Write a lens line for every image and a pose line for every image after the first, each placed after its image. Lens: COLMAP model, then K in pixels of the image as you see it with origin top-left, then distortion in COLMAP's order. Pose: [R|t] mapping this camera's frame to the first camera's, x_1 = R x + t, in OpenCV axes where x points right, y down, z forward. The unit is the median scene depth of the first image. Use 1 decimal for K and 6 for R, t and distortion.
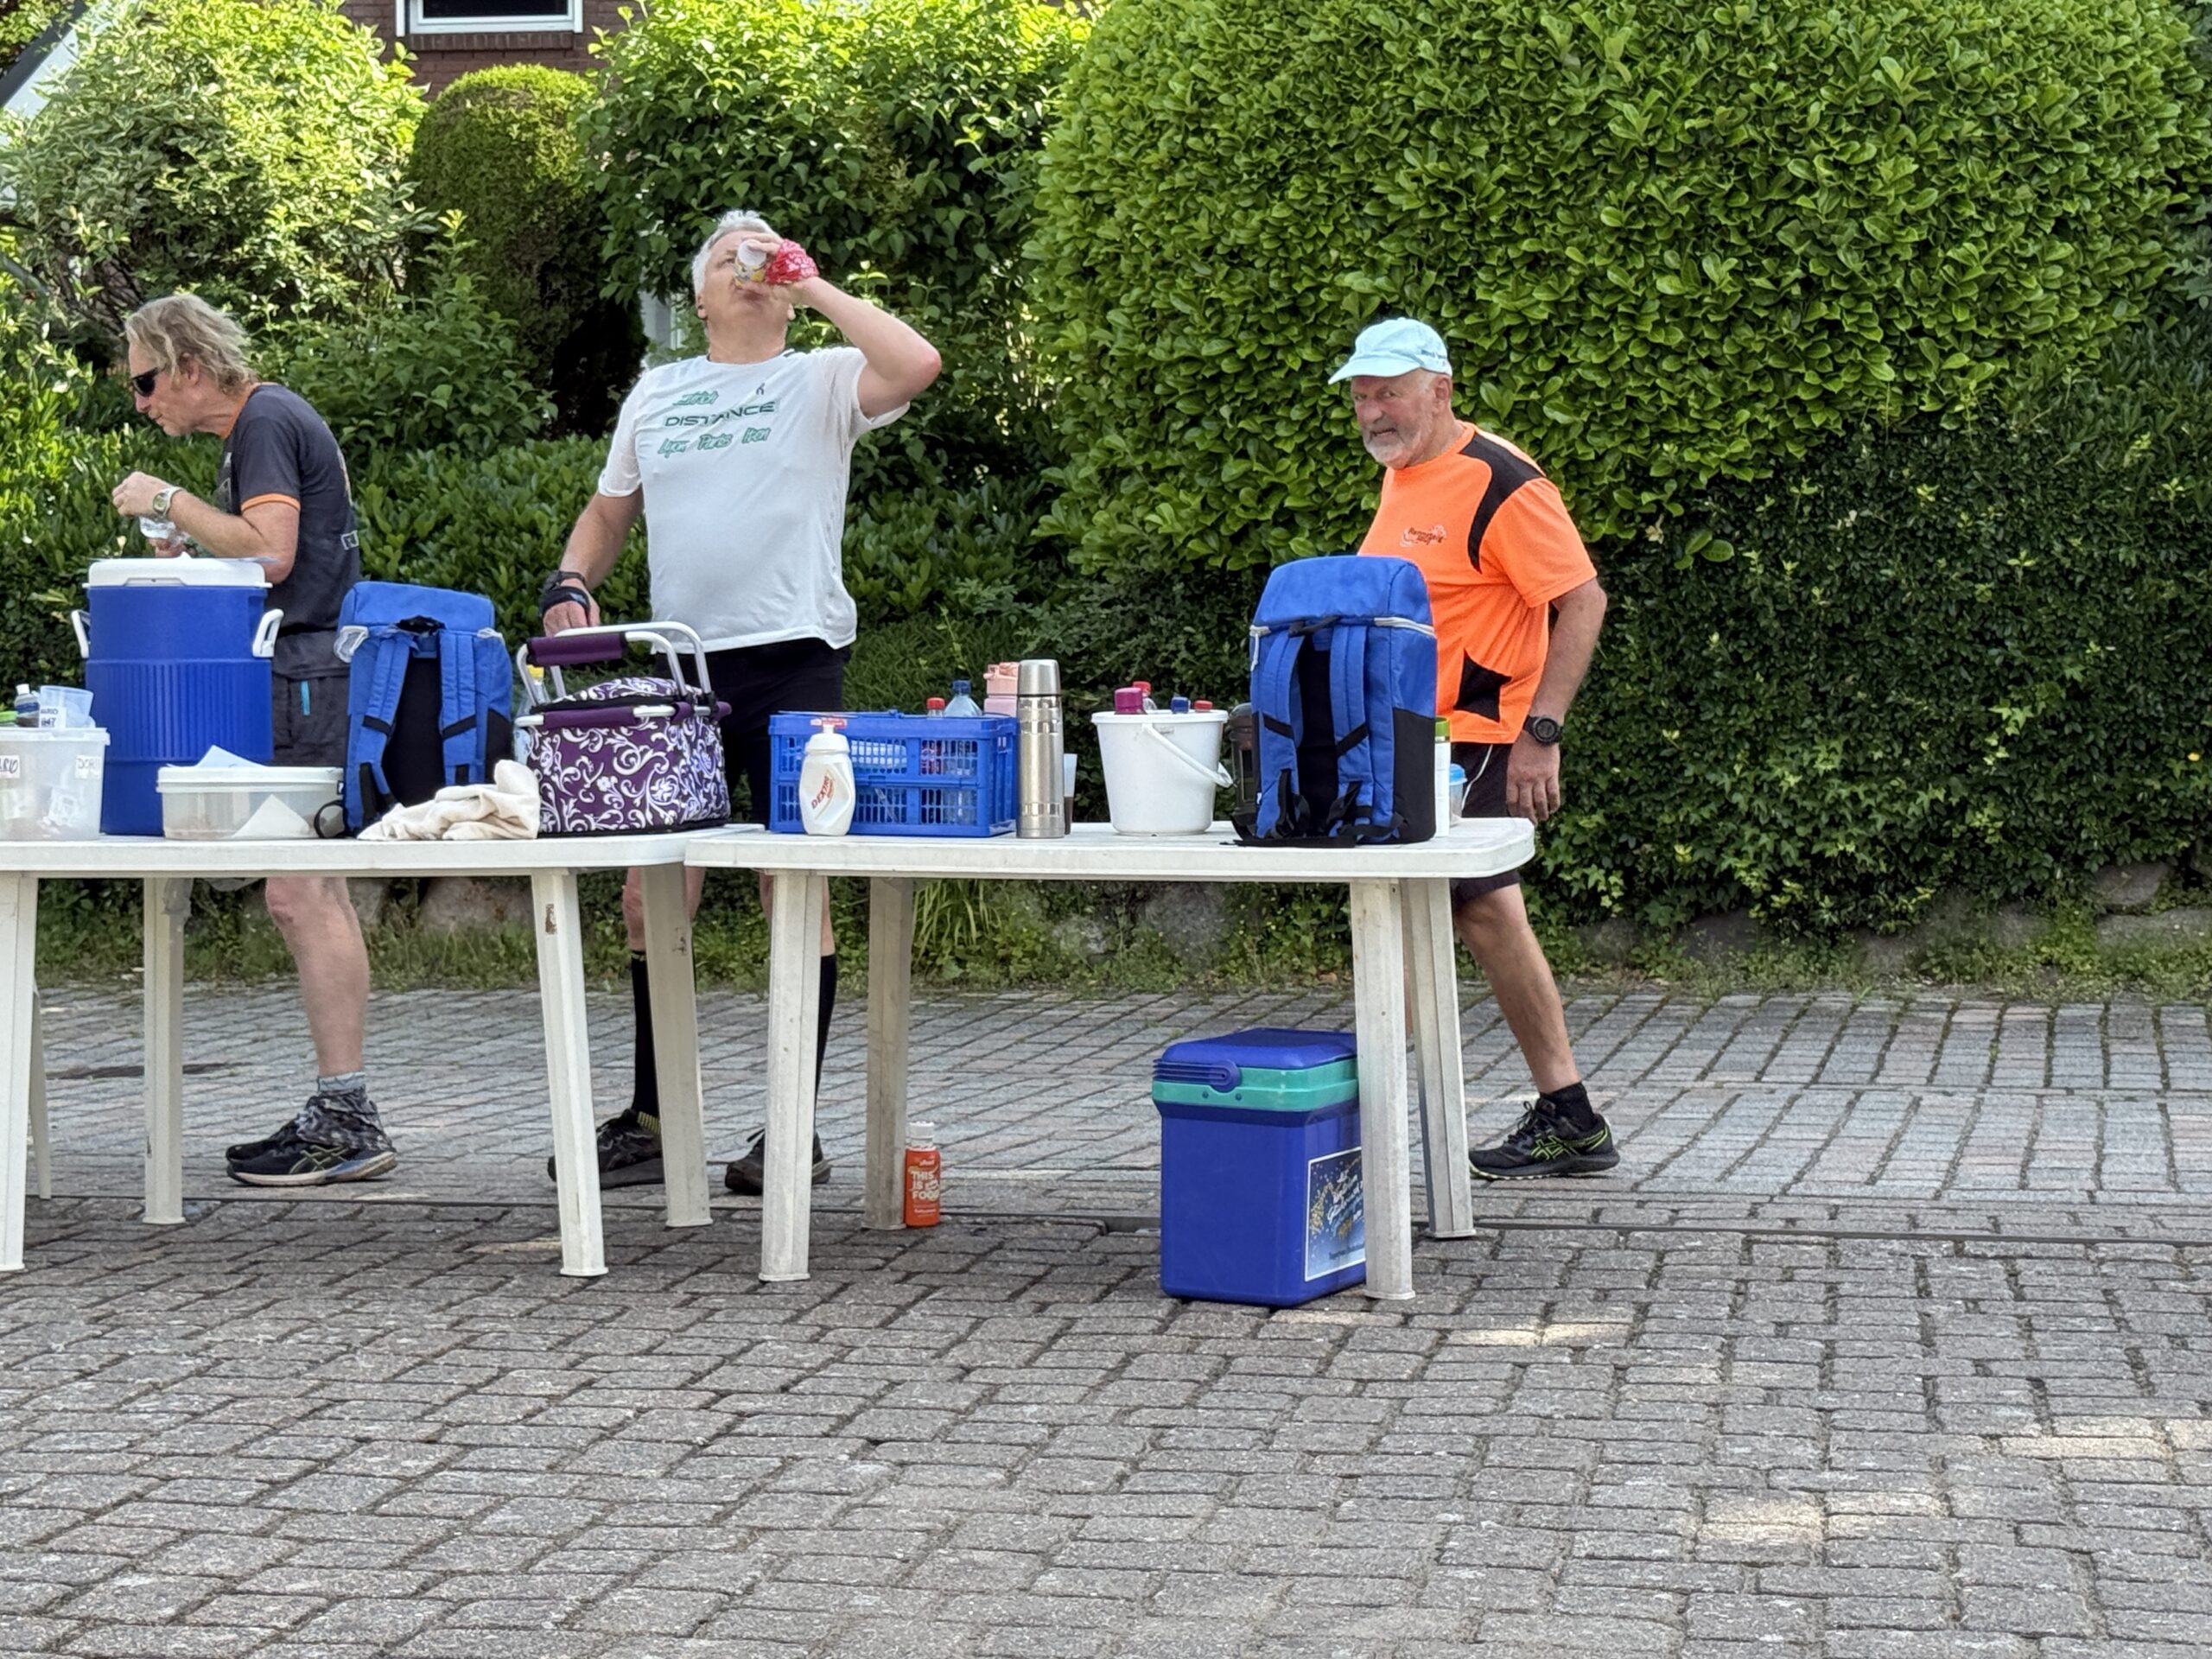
lens RADIAL K [[4077.2, 0, 1106.0], [0, 4077.2, 829.5], [0, 0, 1]] dist [0.403104, -2.072861]
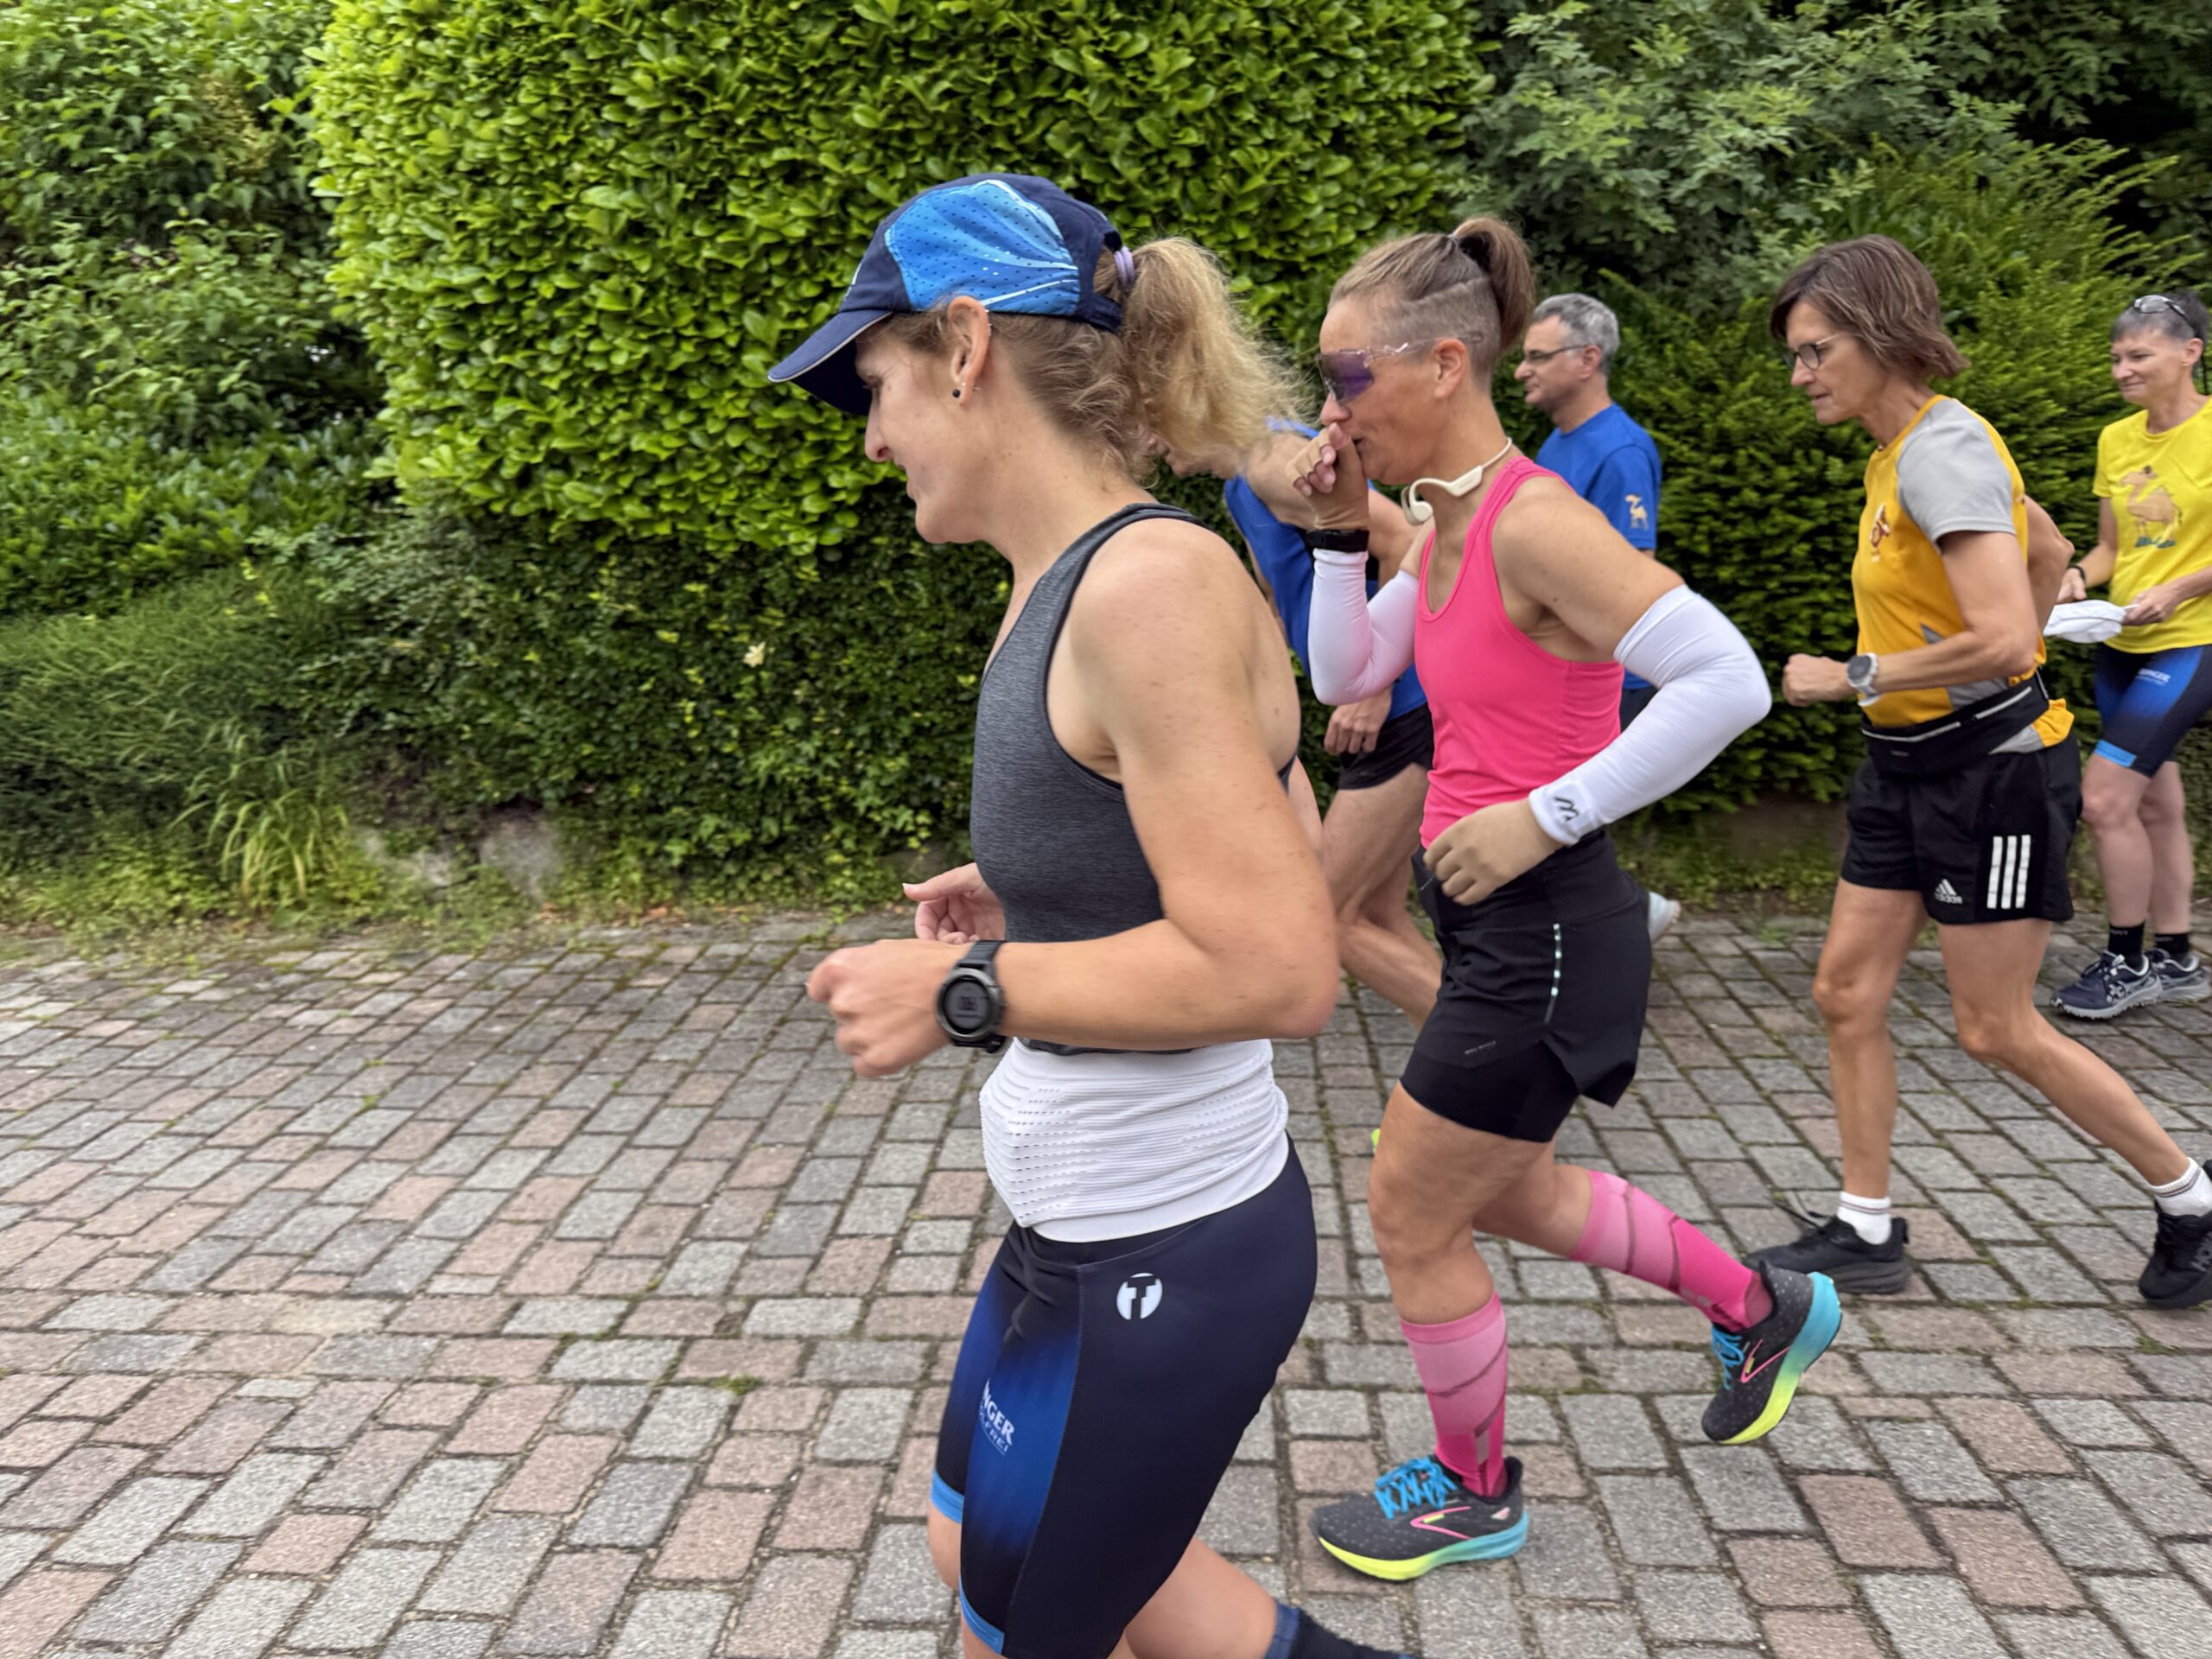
lens RADIAL K [[1574.9, 0, 1106.0], [0, 1574.9, 829.5], [0, 0, 1]] dist [0.046104, -0.047507]
pose [[0.985586, -0.058754, 0.158646, 0.108632], [0.031508, 0.985098, 0.169083, -0.051203], [-0.166216, -0.161648, 0.972750, 0.620196]]
